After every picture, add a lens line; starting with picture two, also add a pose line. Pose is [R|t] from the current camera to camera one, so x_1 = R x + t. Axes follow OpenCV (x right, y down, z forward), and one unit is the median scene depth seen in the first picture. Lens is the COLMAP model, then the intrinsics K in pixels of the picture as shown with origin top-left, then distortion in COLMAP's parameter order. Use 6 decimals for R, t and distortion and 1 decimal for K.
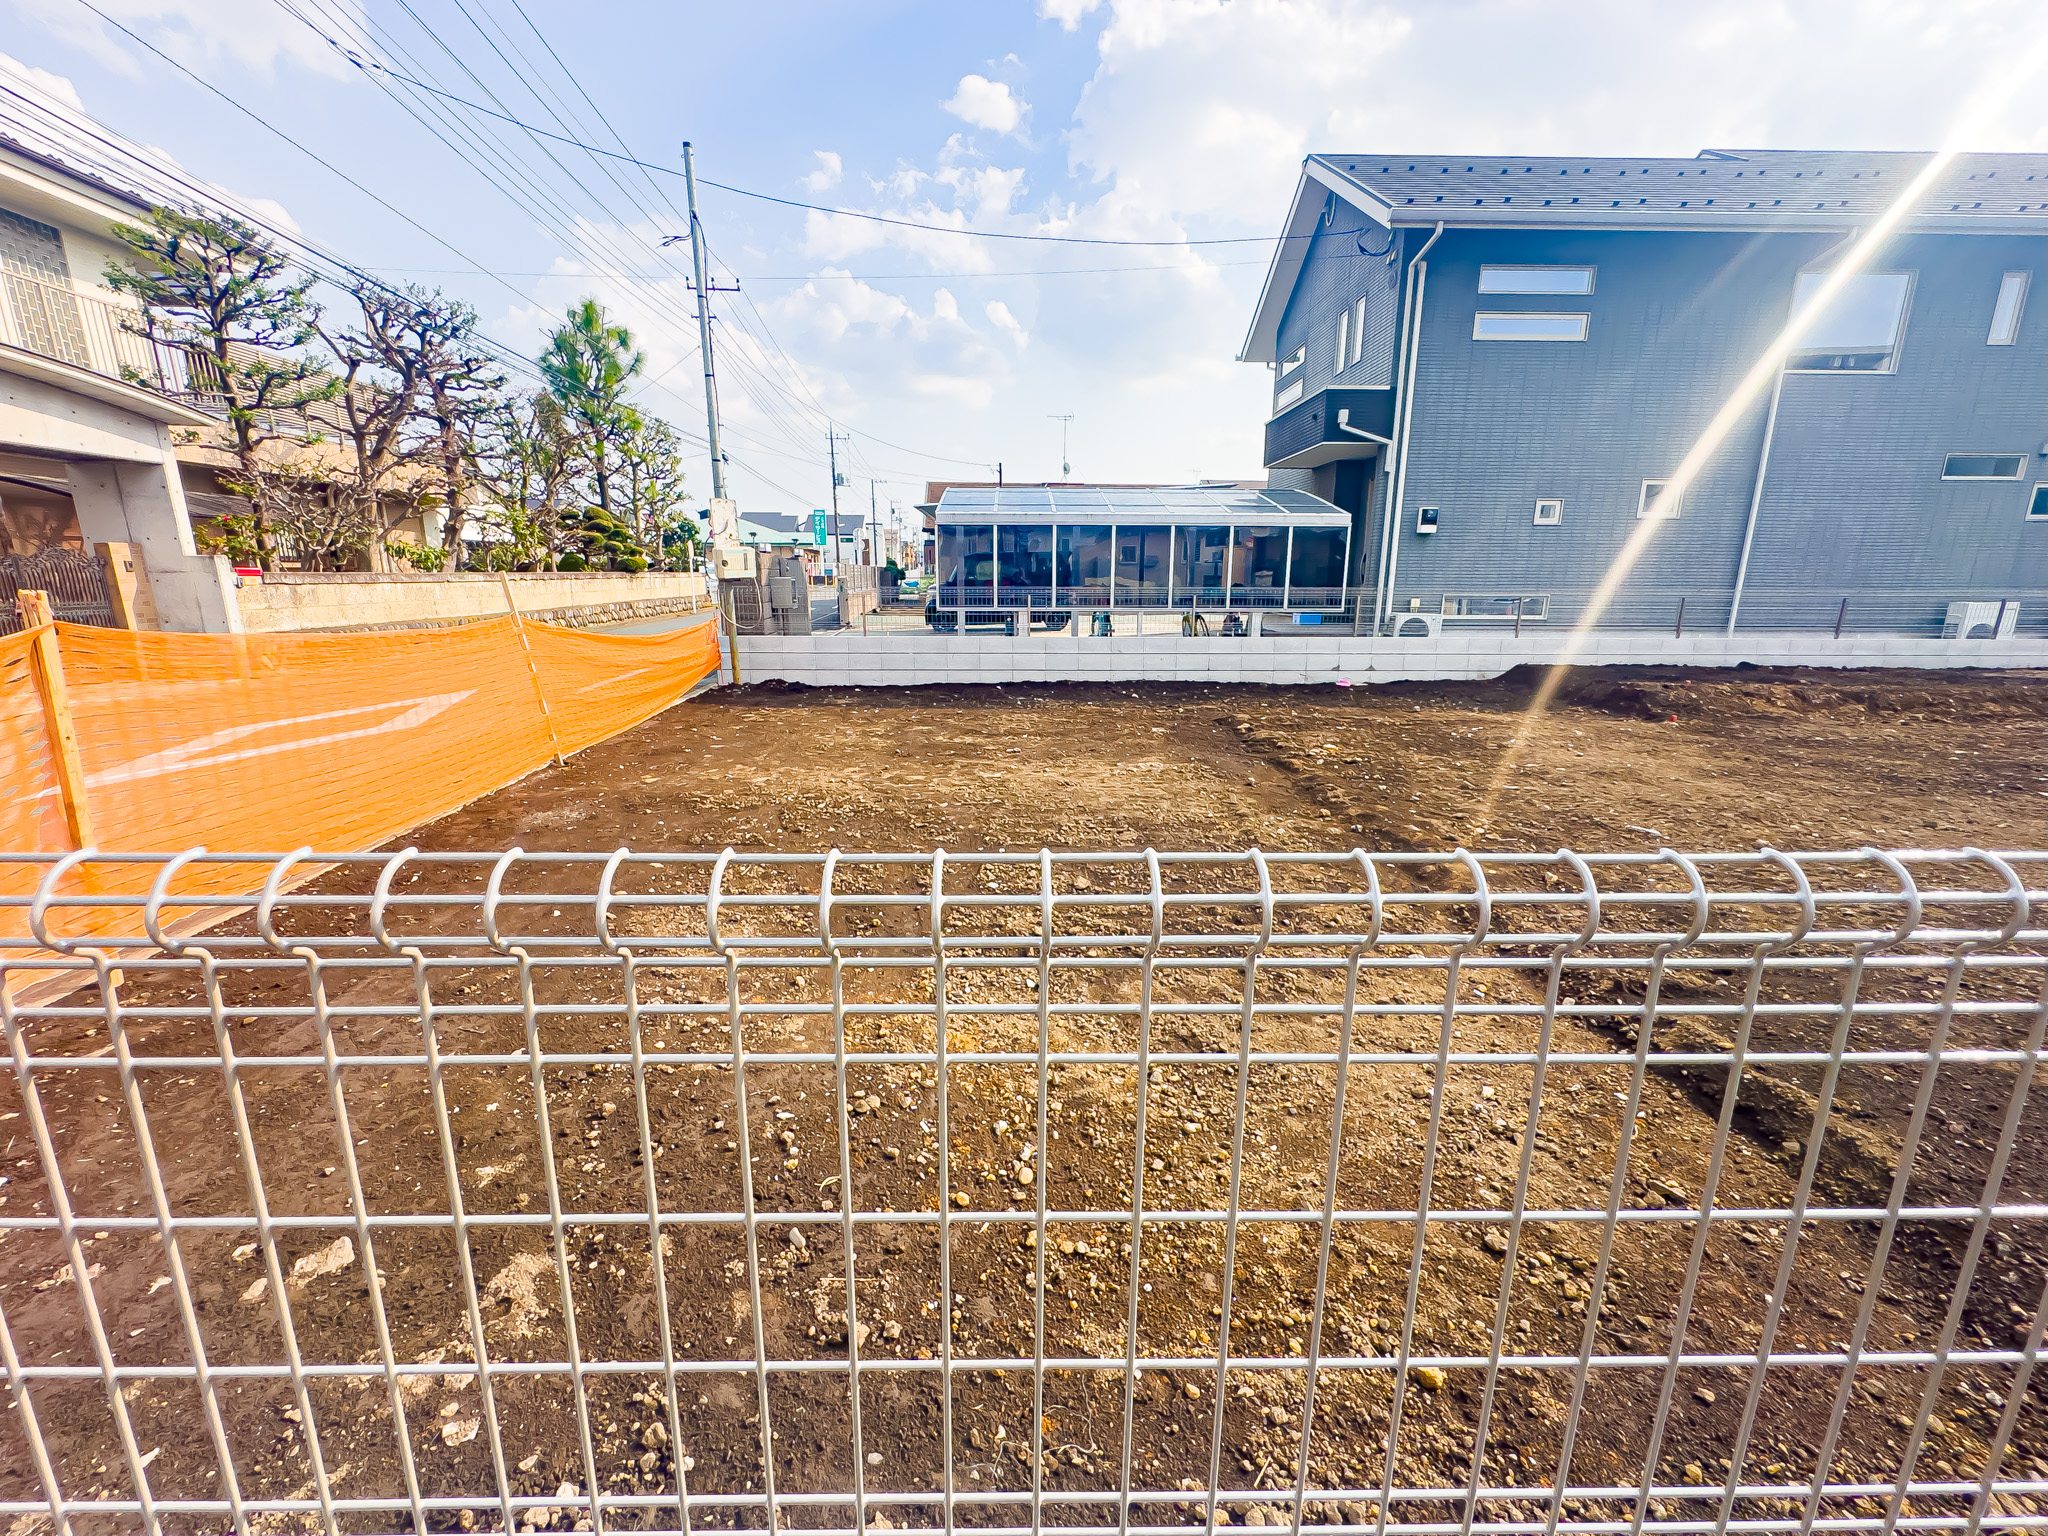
lens RADIAL K [[823.6, 0, 1028.4], [0, 823.6, 763.2], [0, 0, 1]] dist [-0.004747, 0.000891]
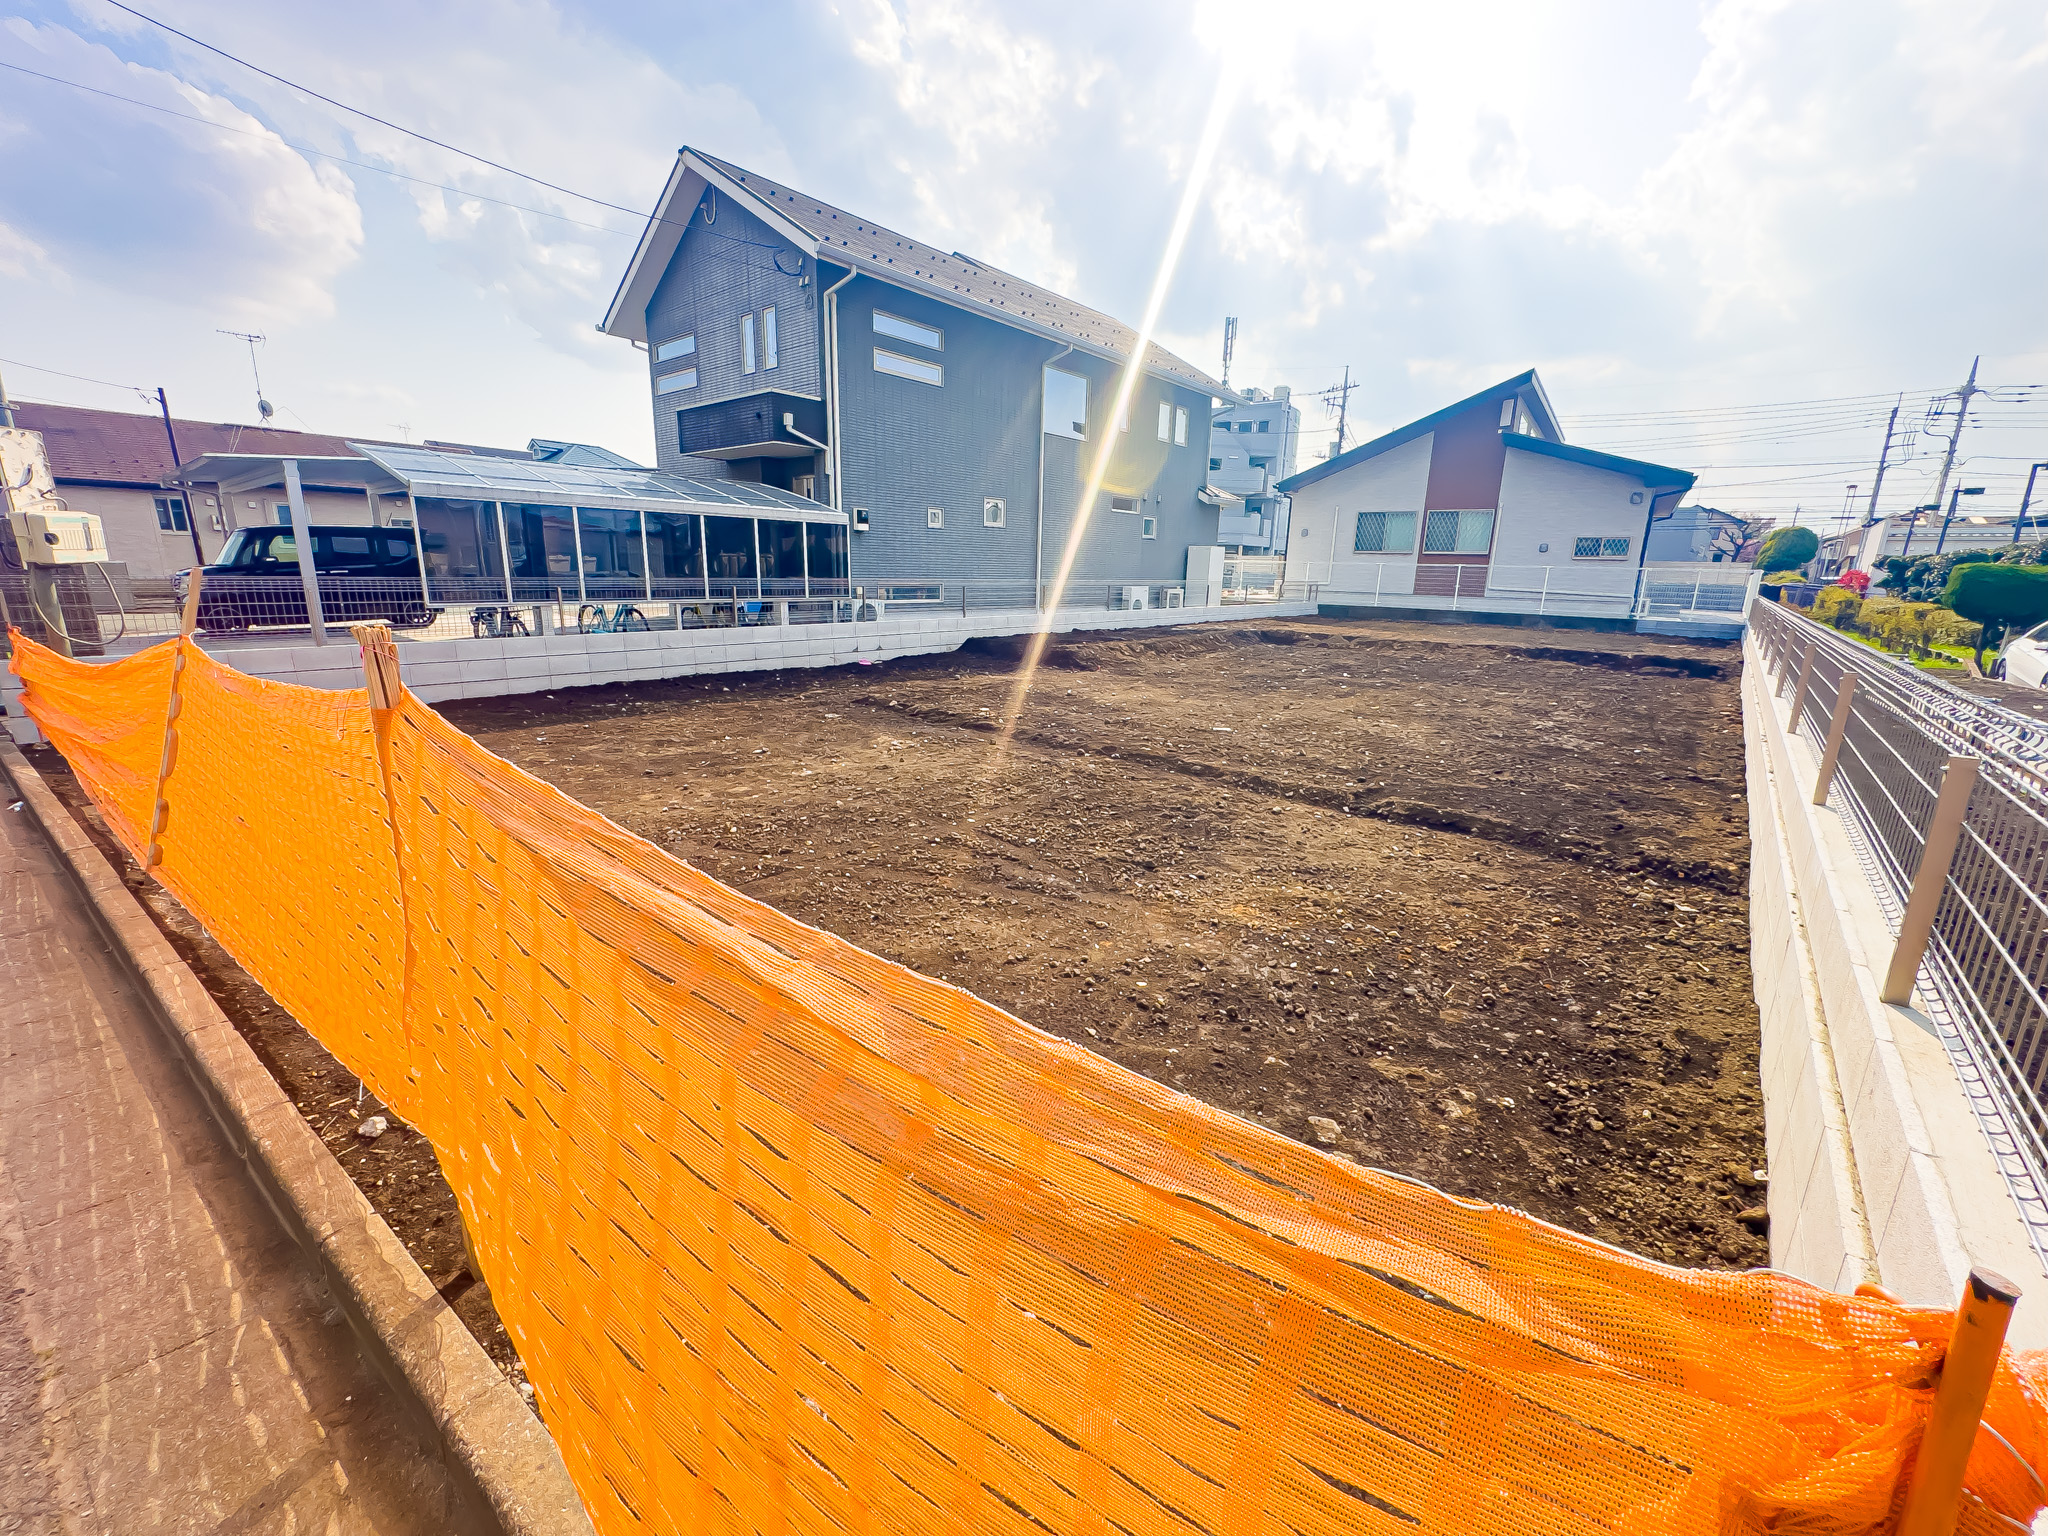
lens RADIAL K [[823.6, 0, 1016.9], [0, 823.6, 765.6], [0, 0, 1]] dist [-0.004747, 0.000891]
pose [[0.662498, -0.163981, 0.730895, -0.230856], [0.147667, 0.985187, 0.087186, -0.016624], [-0.734365, 0.050168, 0.676898, 0.051479]]
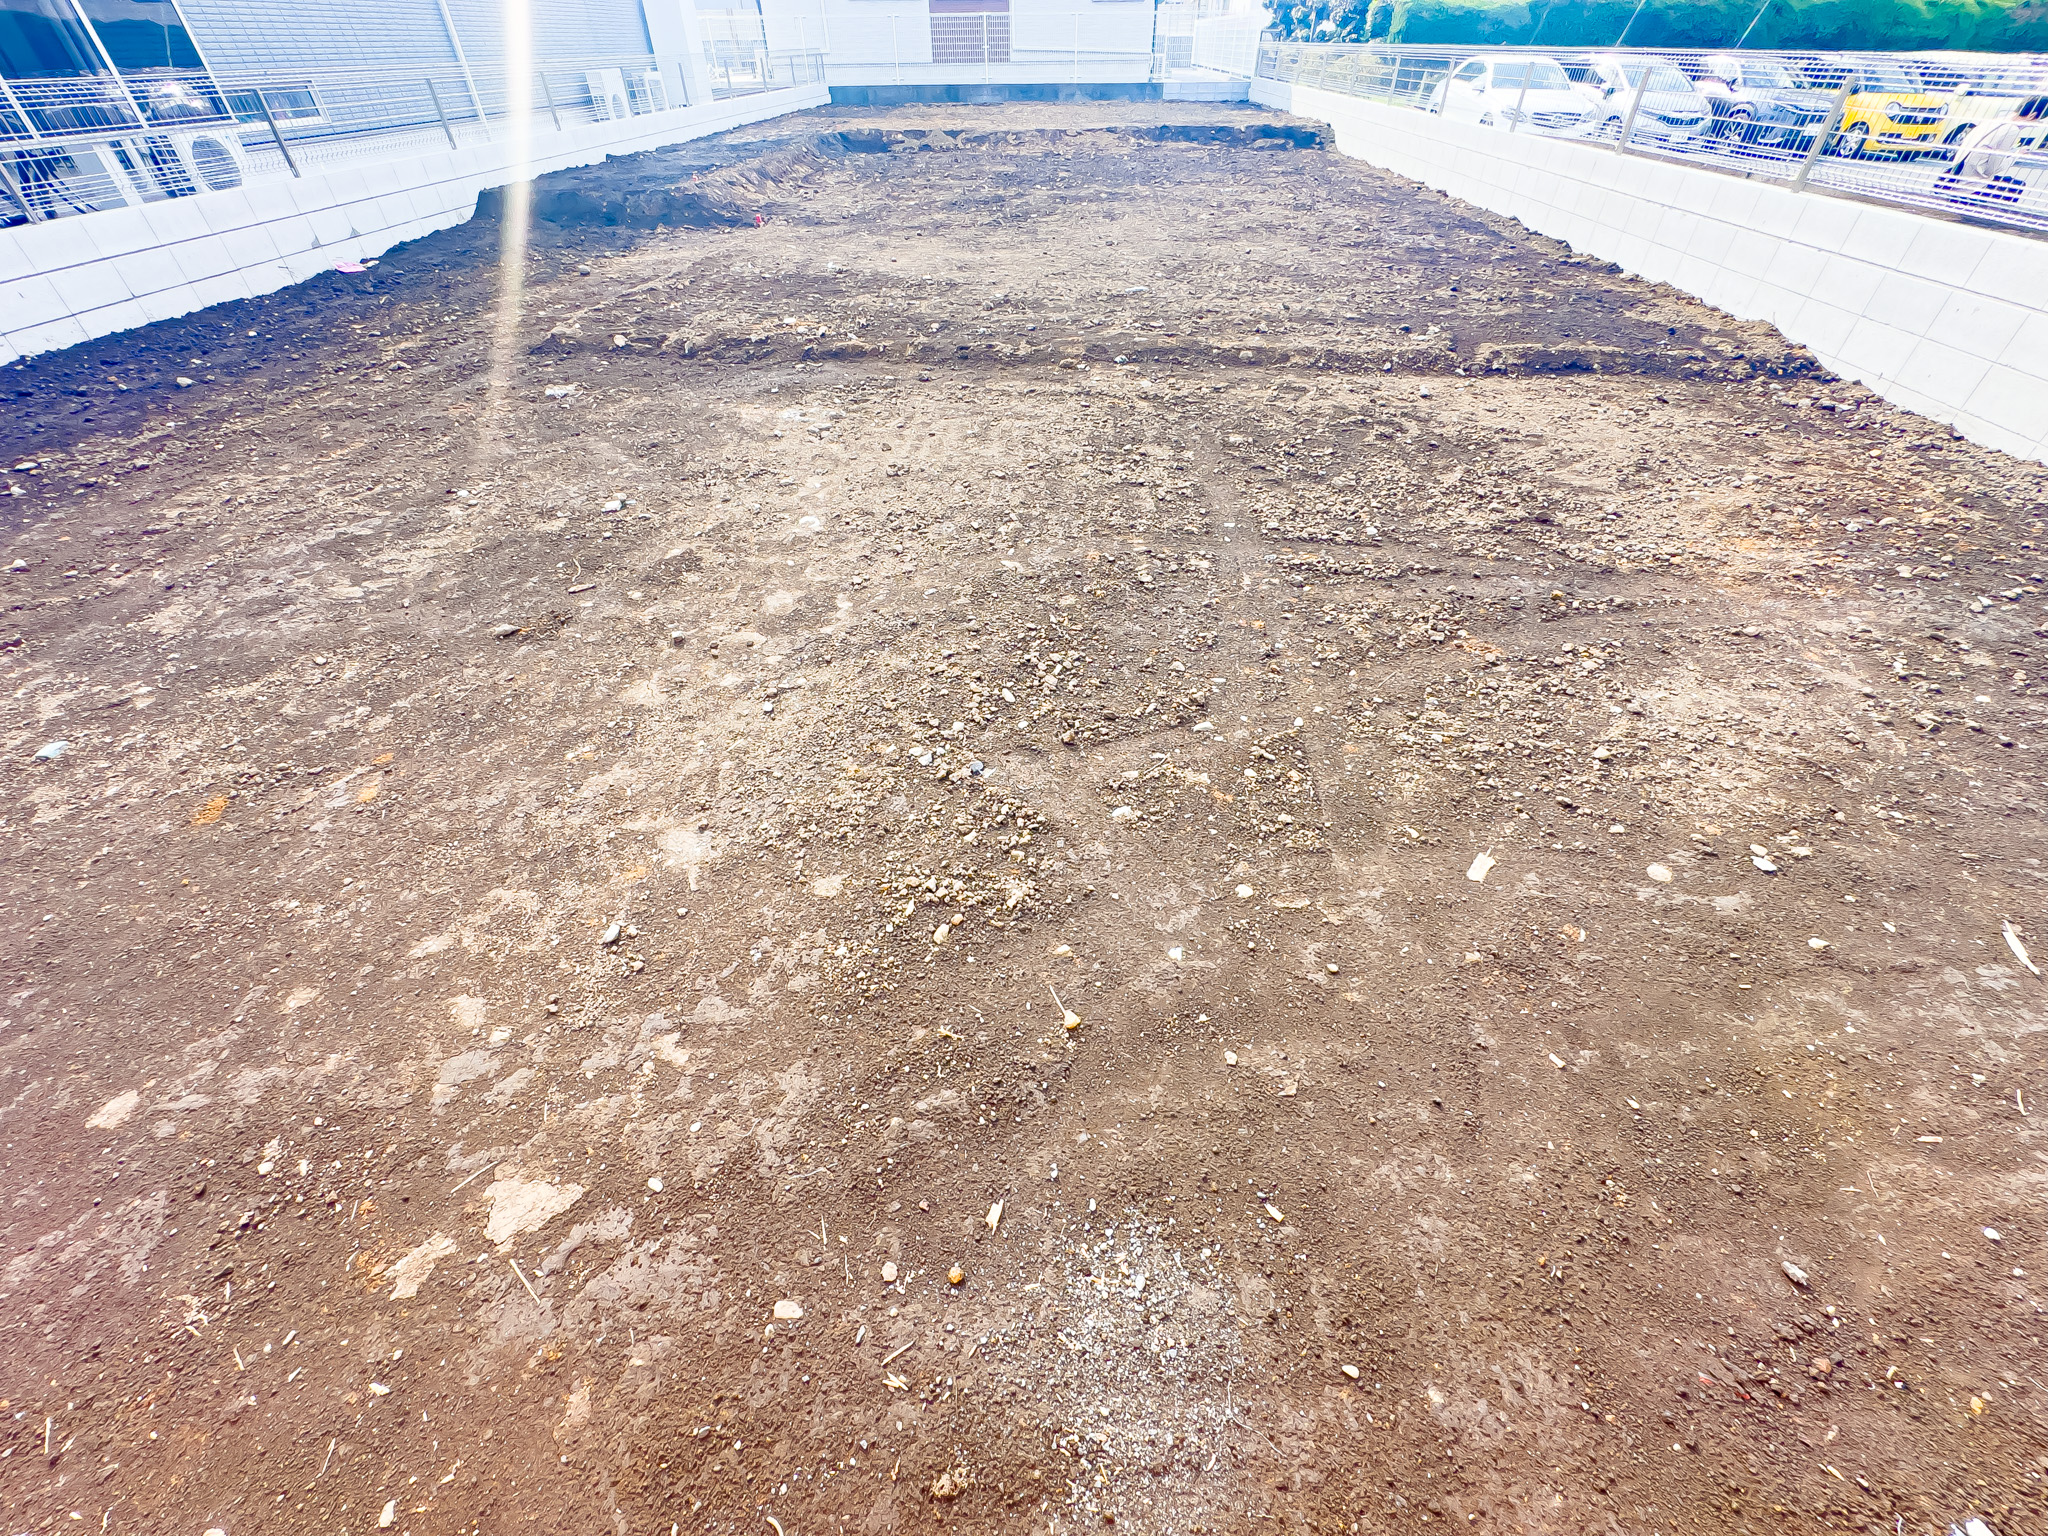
lens RADIAL K [[823.6, 0, 1025.6], [0, 823.6, 773.6], [0, 0, 1]] dist [-0.004747, 0.000891]
pose [[0.060973, -0.667855, 0.741789, -0.201261], [0.234507, 0.731955, 0.639725, -0.064082], [-0.970200, 0.134949, 0.201246, 0.296575]]
